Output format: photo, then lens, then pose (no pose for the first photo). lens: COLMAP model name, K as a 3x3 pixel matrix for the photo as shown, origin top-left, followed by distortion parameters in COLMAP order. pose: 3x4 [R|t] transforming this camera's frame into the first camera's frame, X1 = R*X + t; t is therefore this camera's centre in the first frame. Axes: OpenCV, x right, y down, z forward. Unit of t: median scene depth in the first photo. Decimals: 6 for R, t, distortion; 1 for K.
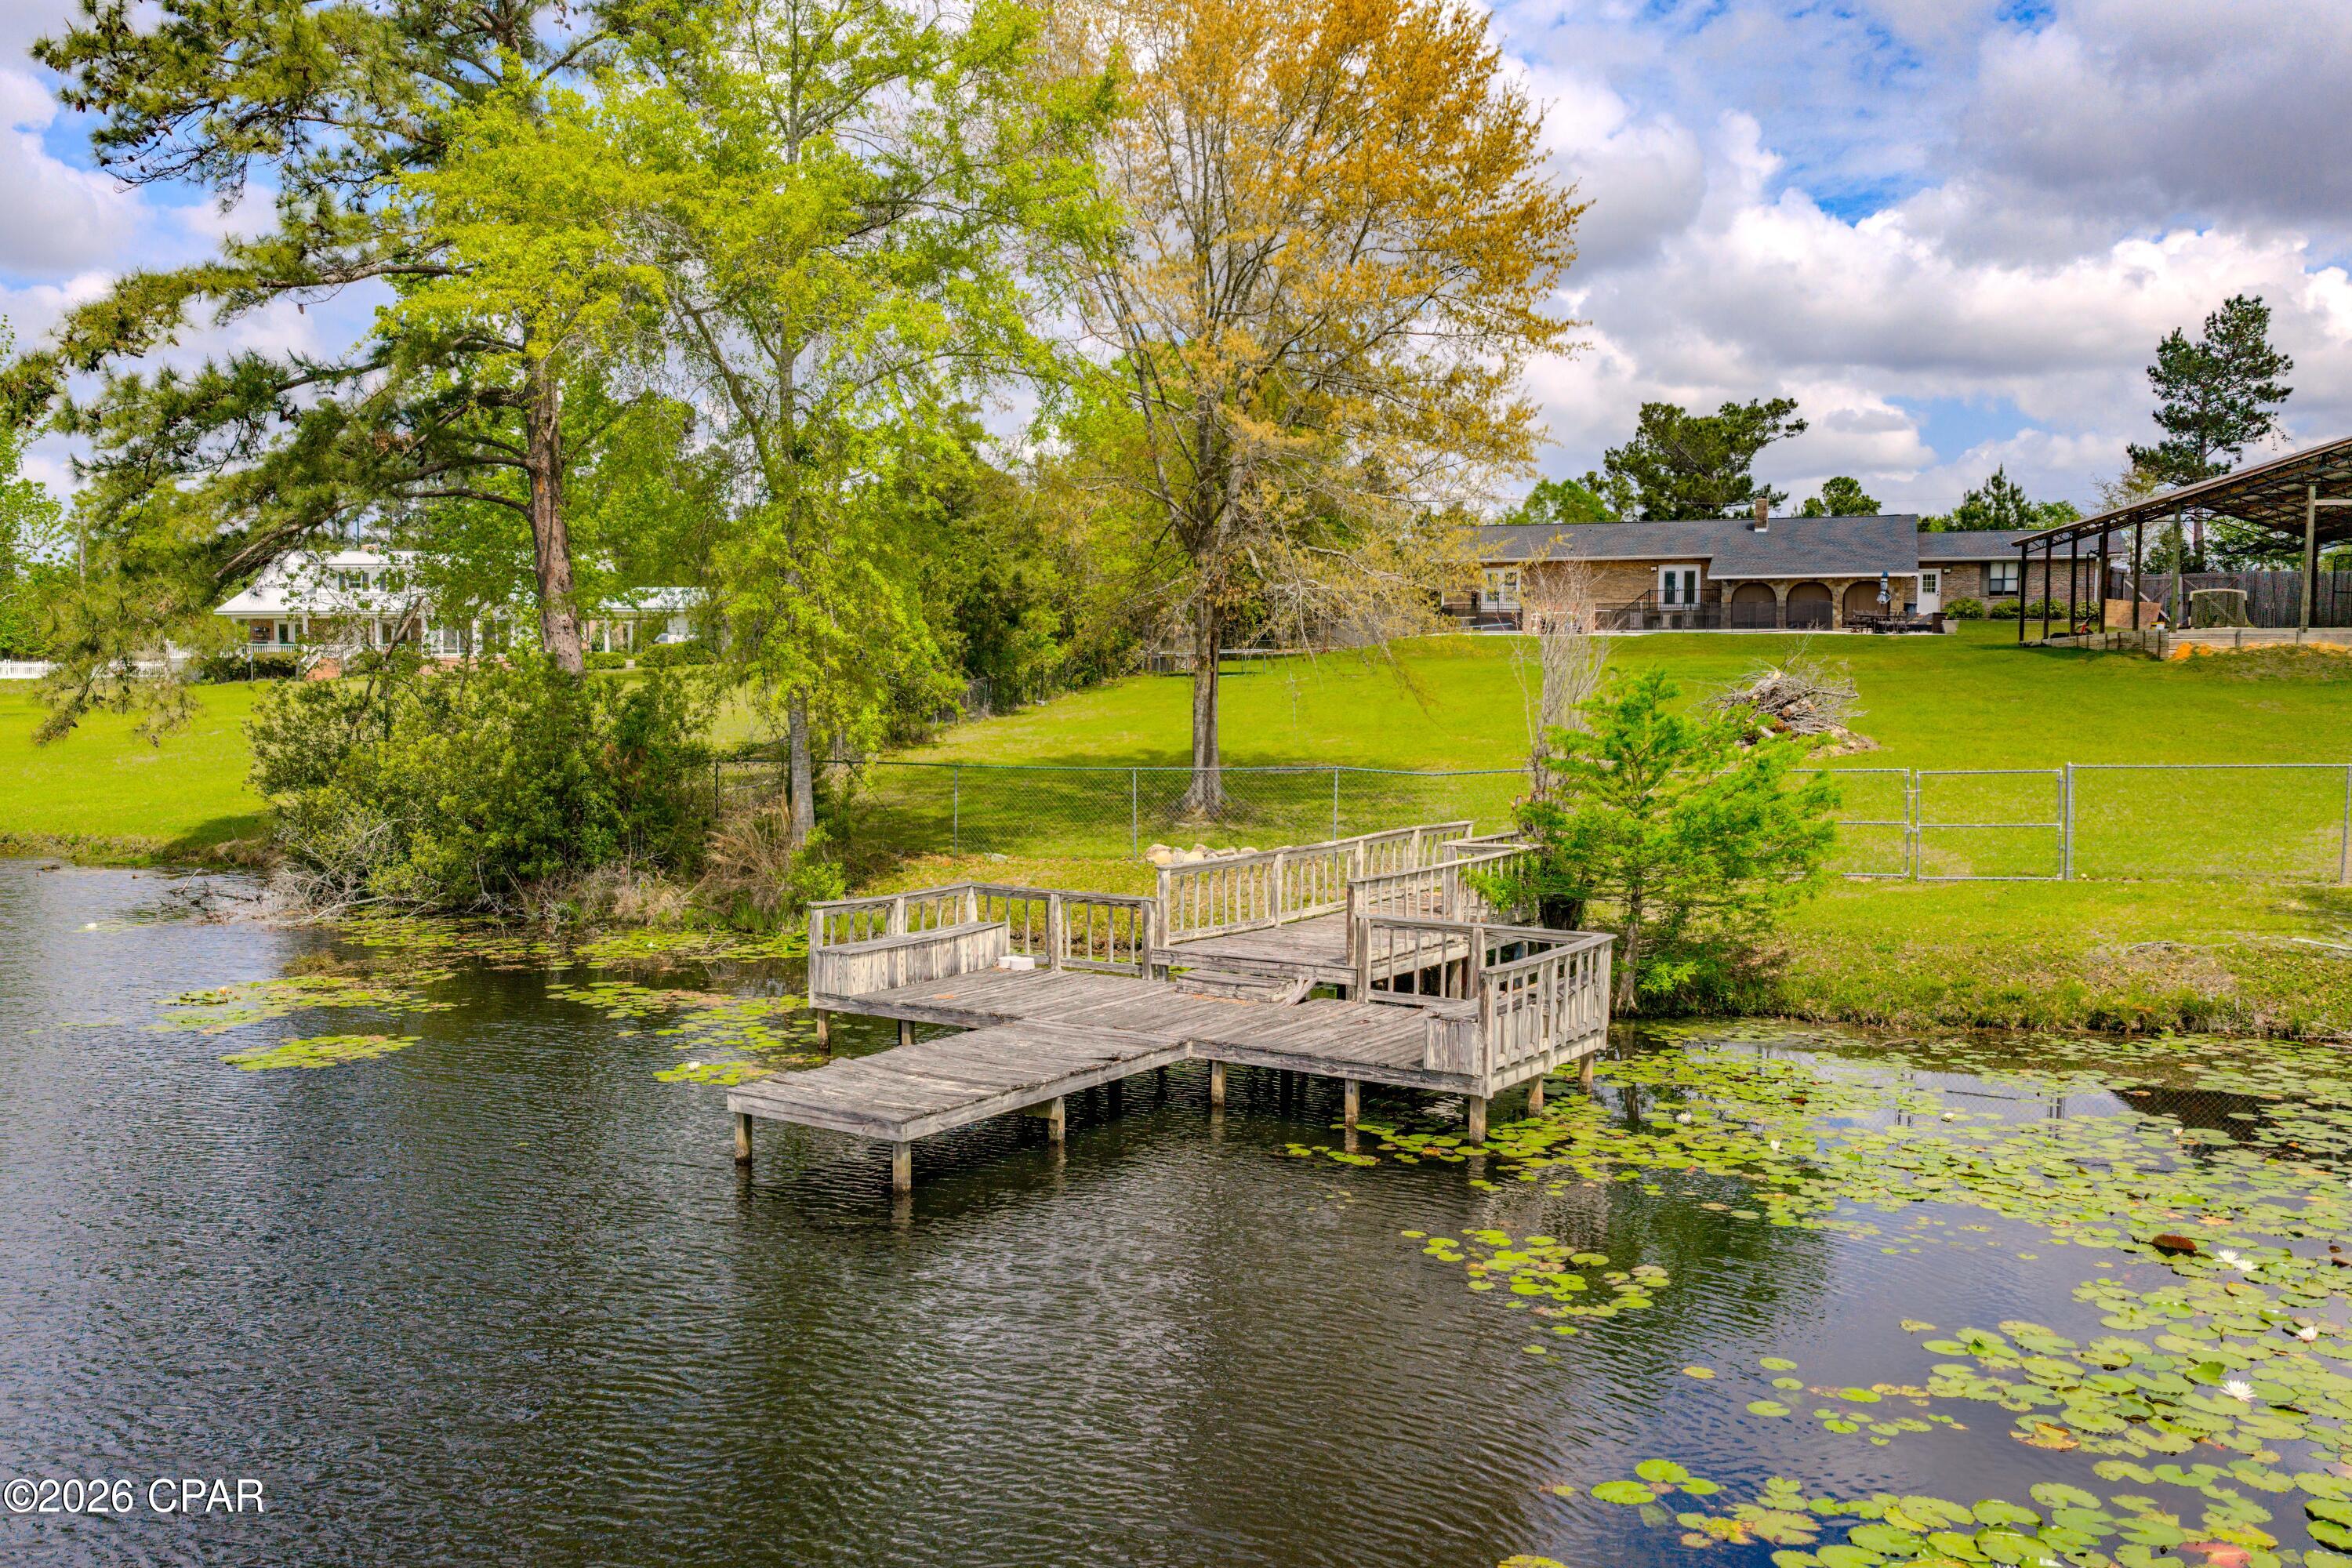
lens RADIAL K [[1943.2, 0, 1167.6], [0, 1943.2, 783.1], [0, 0, 1]] dist [0.016082, -0.019964]
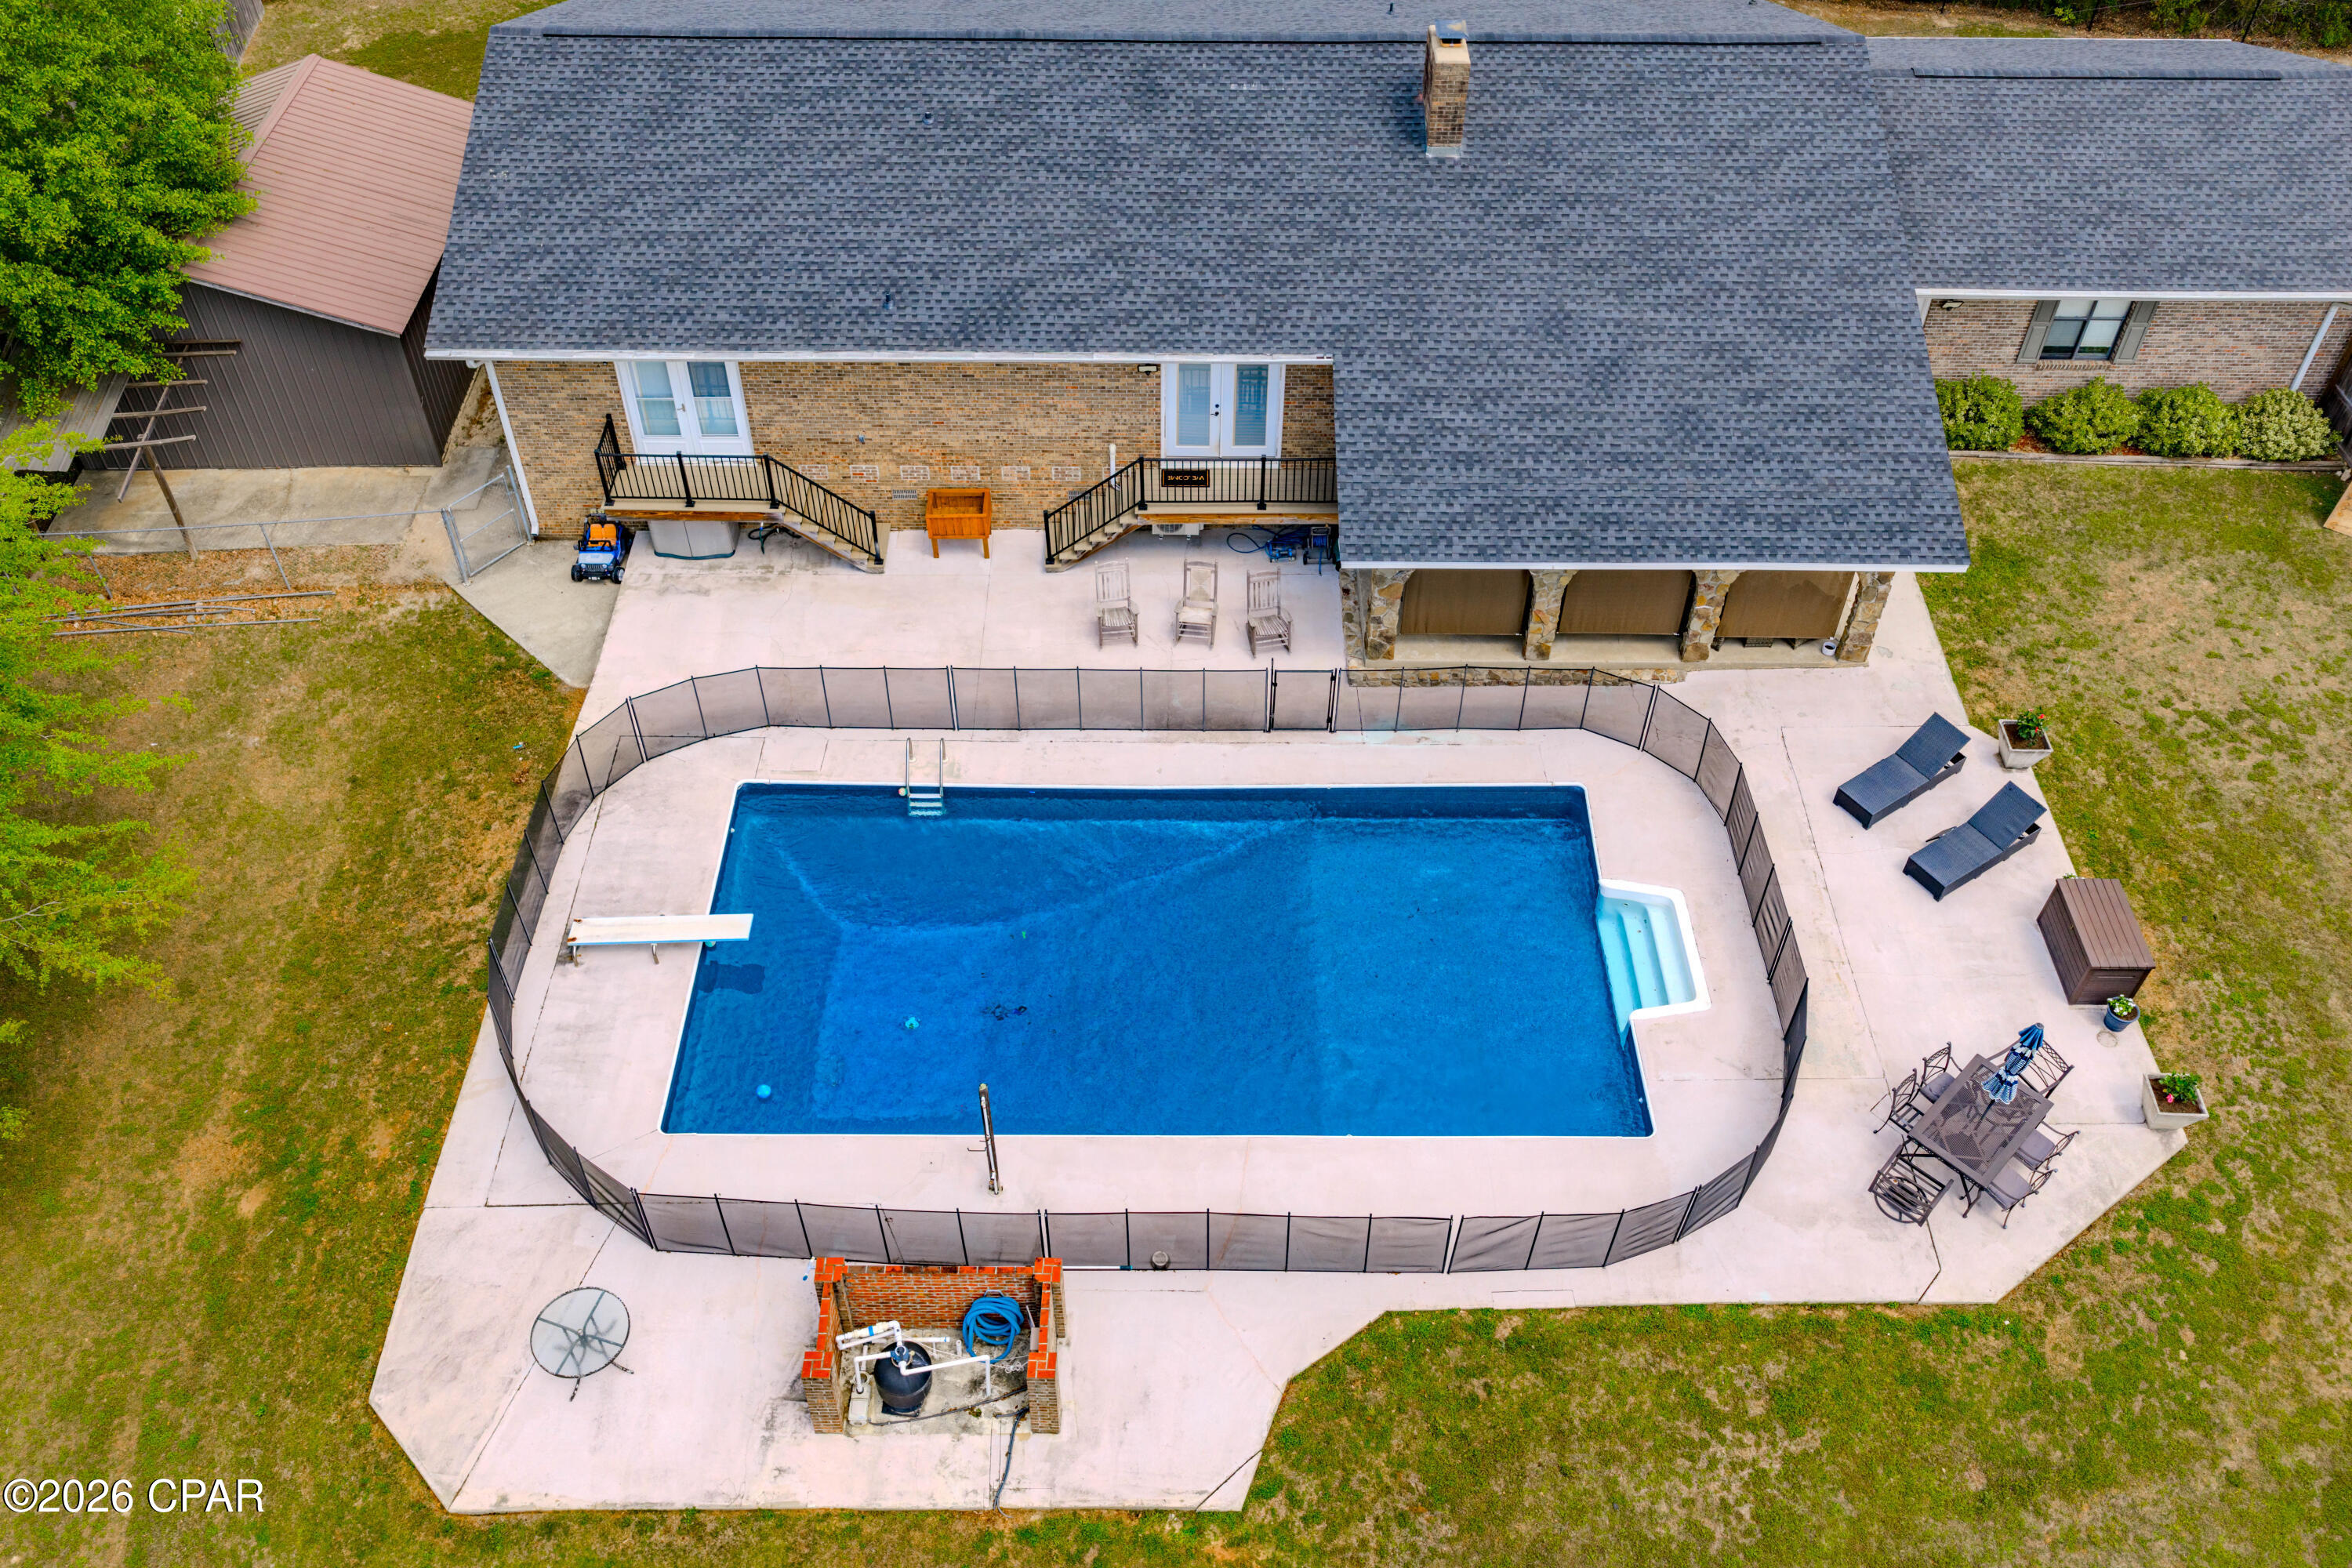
lens RADIAL K [[1943.2, 0, 1182.8], [0, 1943.2, 788.2], [0, 0, 1]] dist [0.016082, -0.019964]
pose [[0.939381, -0.243876, 0.241013, 0.142941], [0.016444, 0.734155, 0.678783, -0.247259], [-0.342480, -0.633673, 0.693661, 0.649326]]
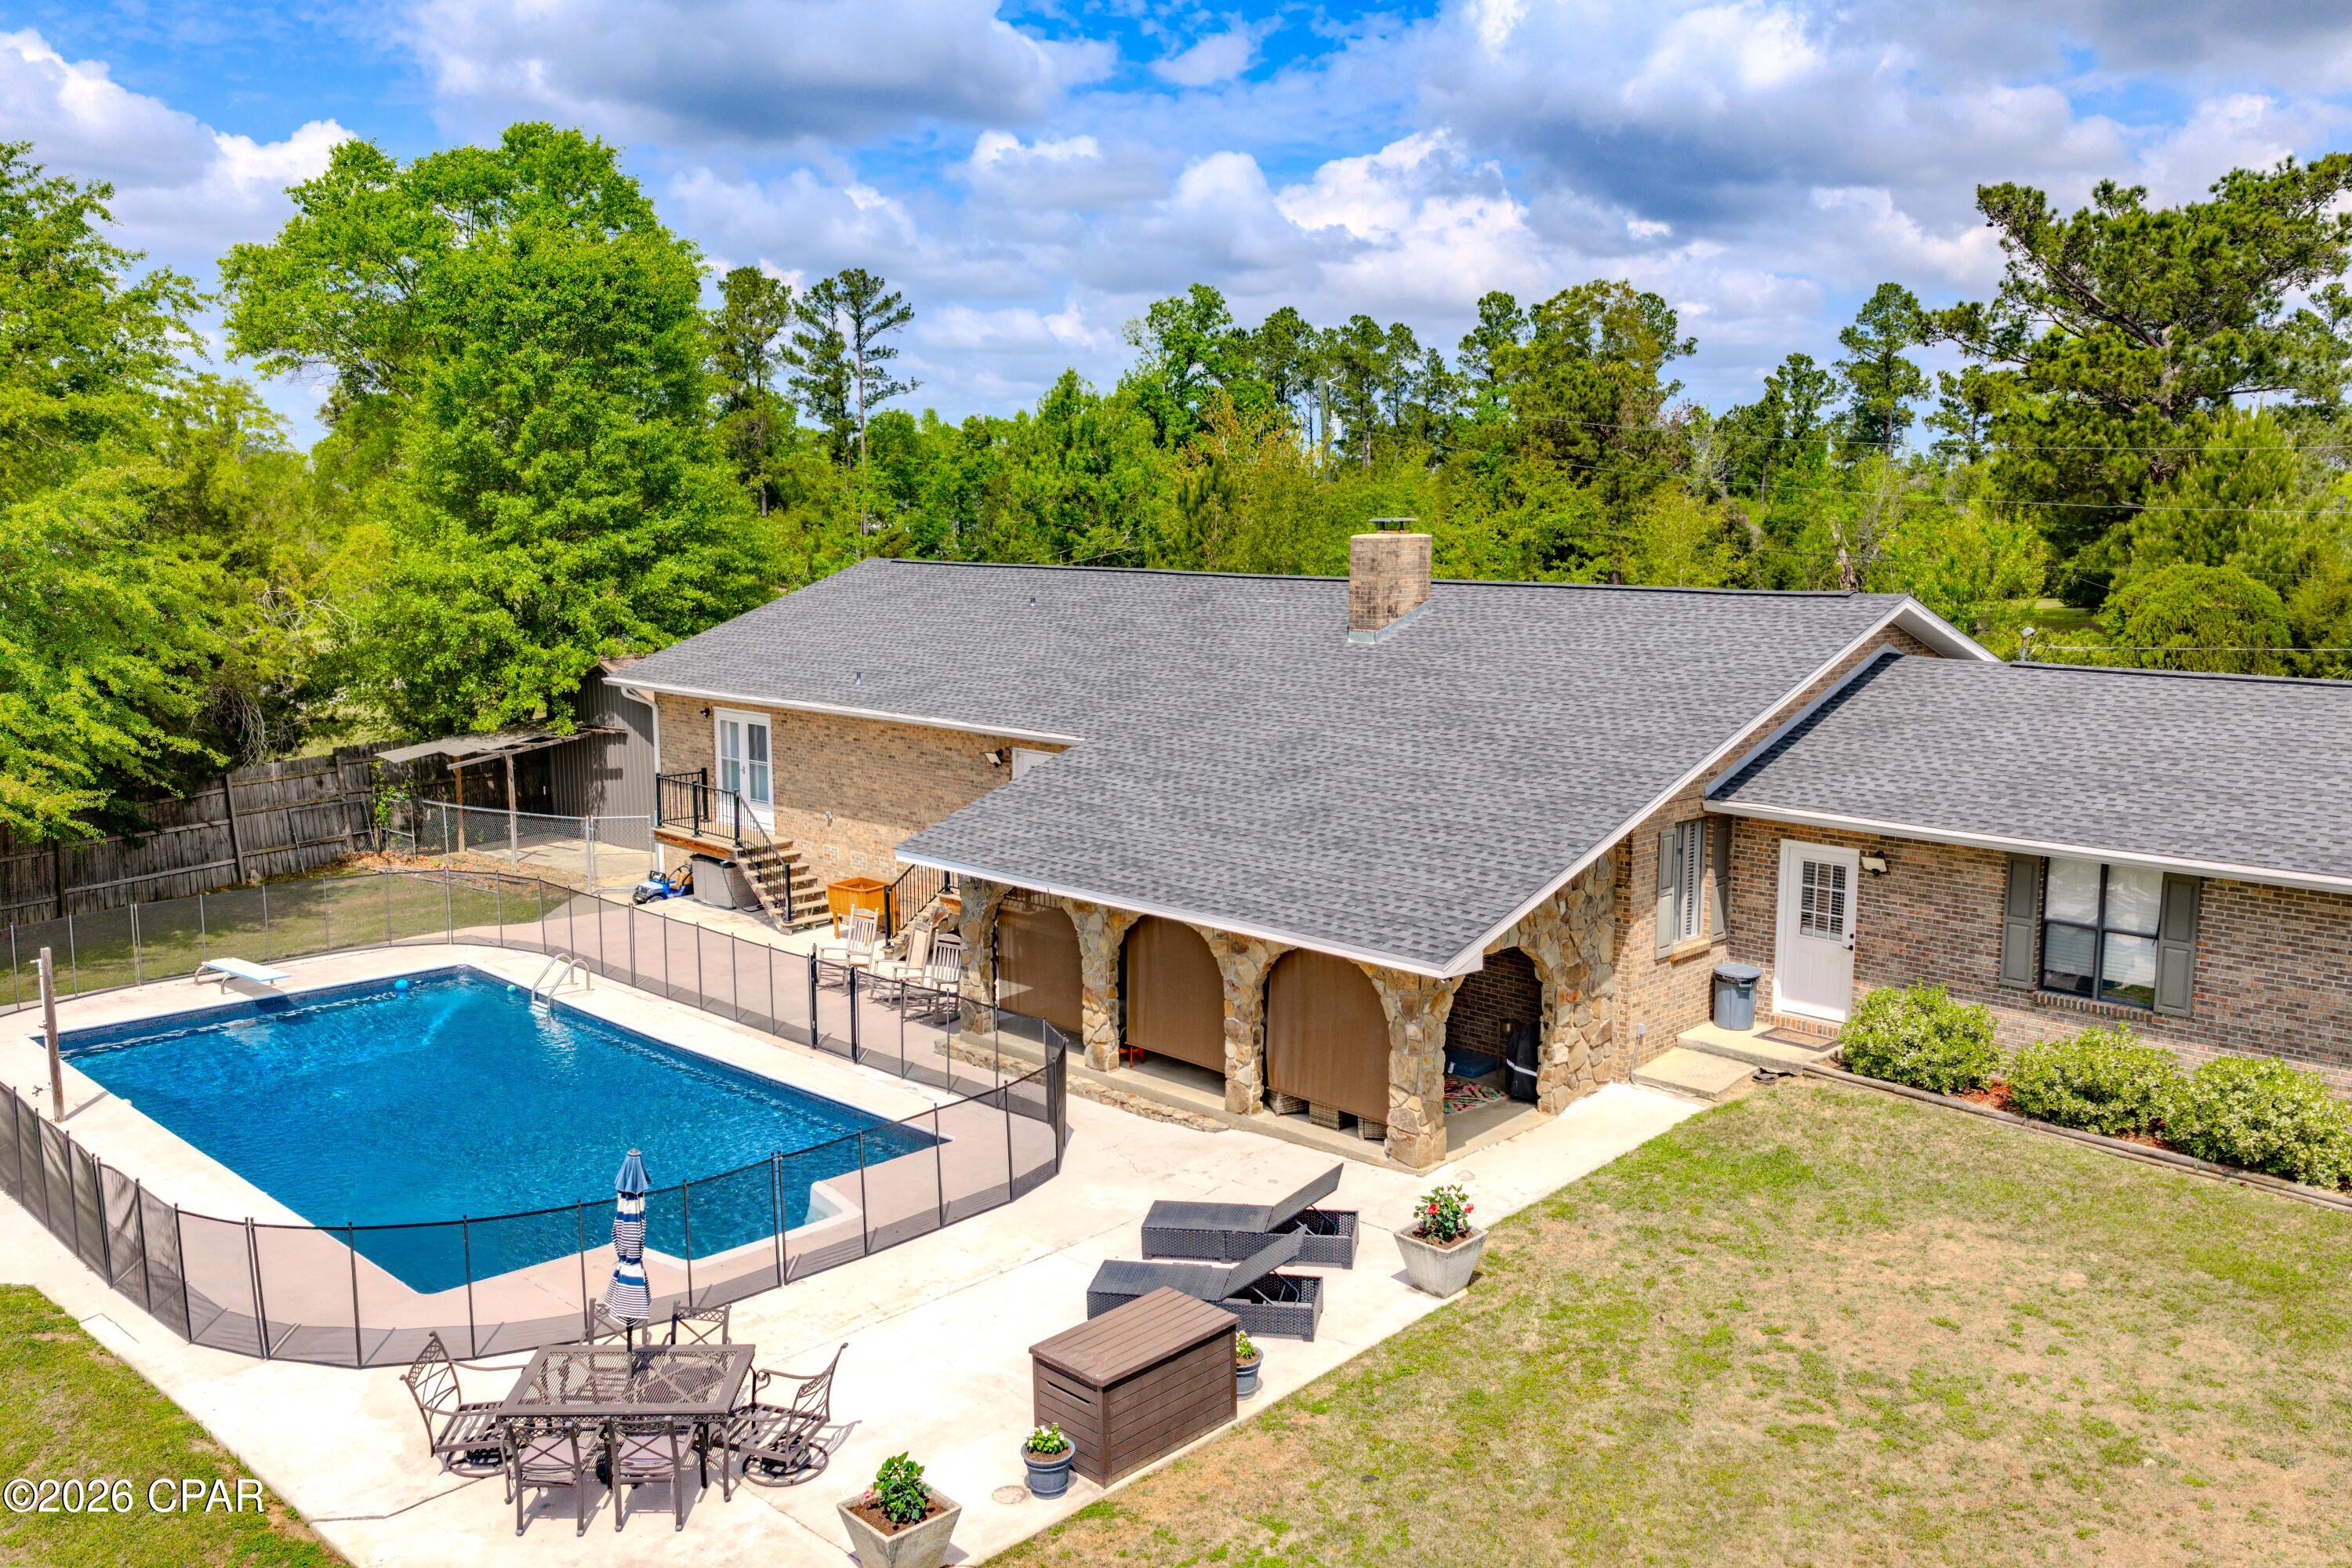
lens RADIAL K [[1943.2, 0, 1178.8], [0, 1943.2, 785.9], [0, 0, 1]] dist [0.016082, -0.019964]
pose [[0.906780, 0.059587, -0.417371, 0.366273], [-0.022328, 0.995360, 0.093596, -0.121394], [0.421012, -0.075552, 0.903903, 0.642674]]
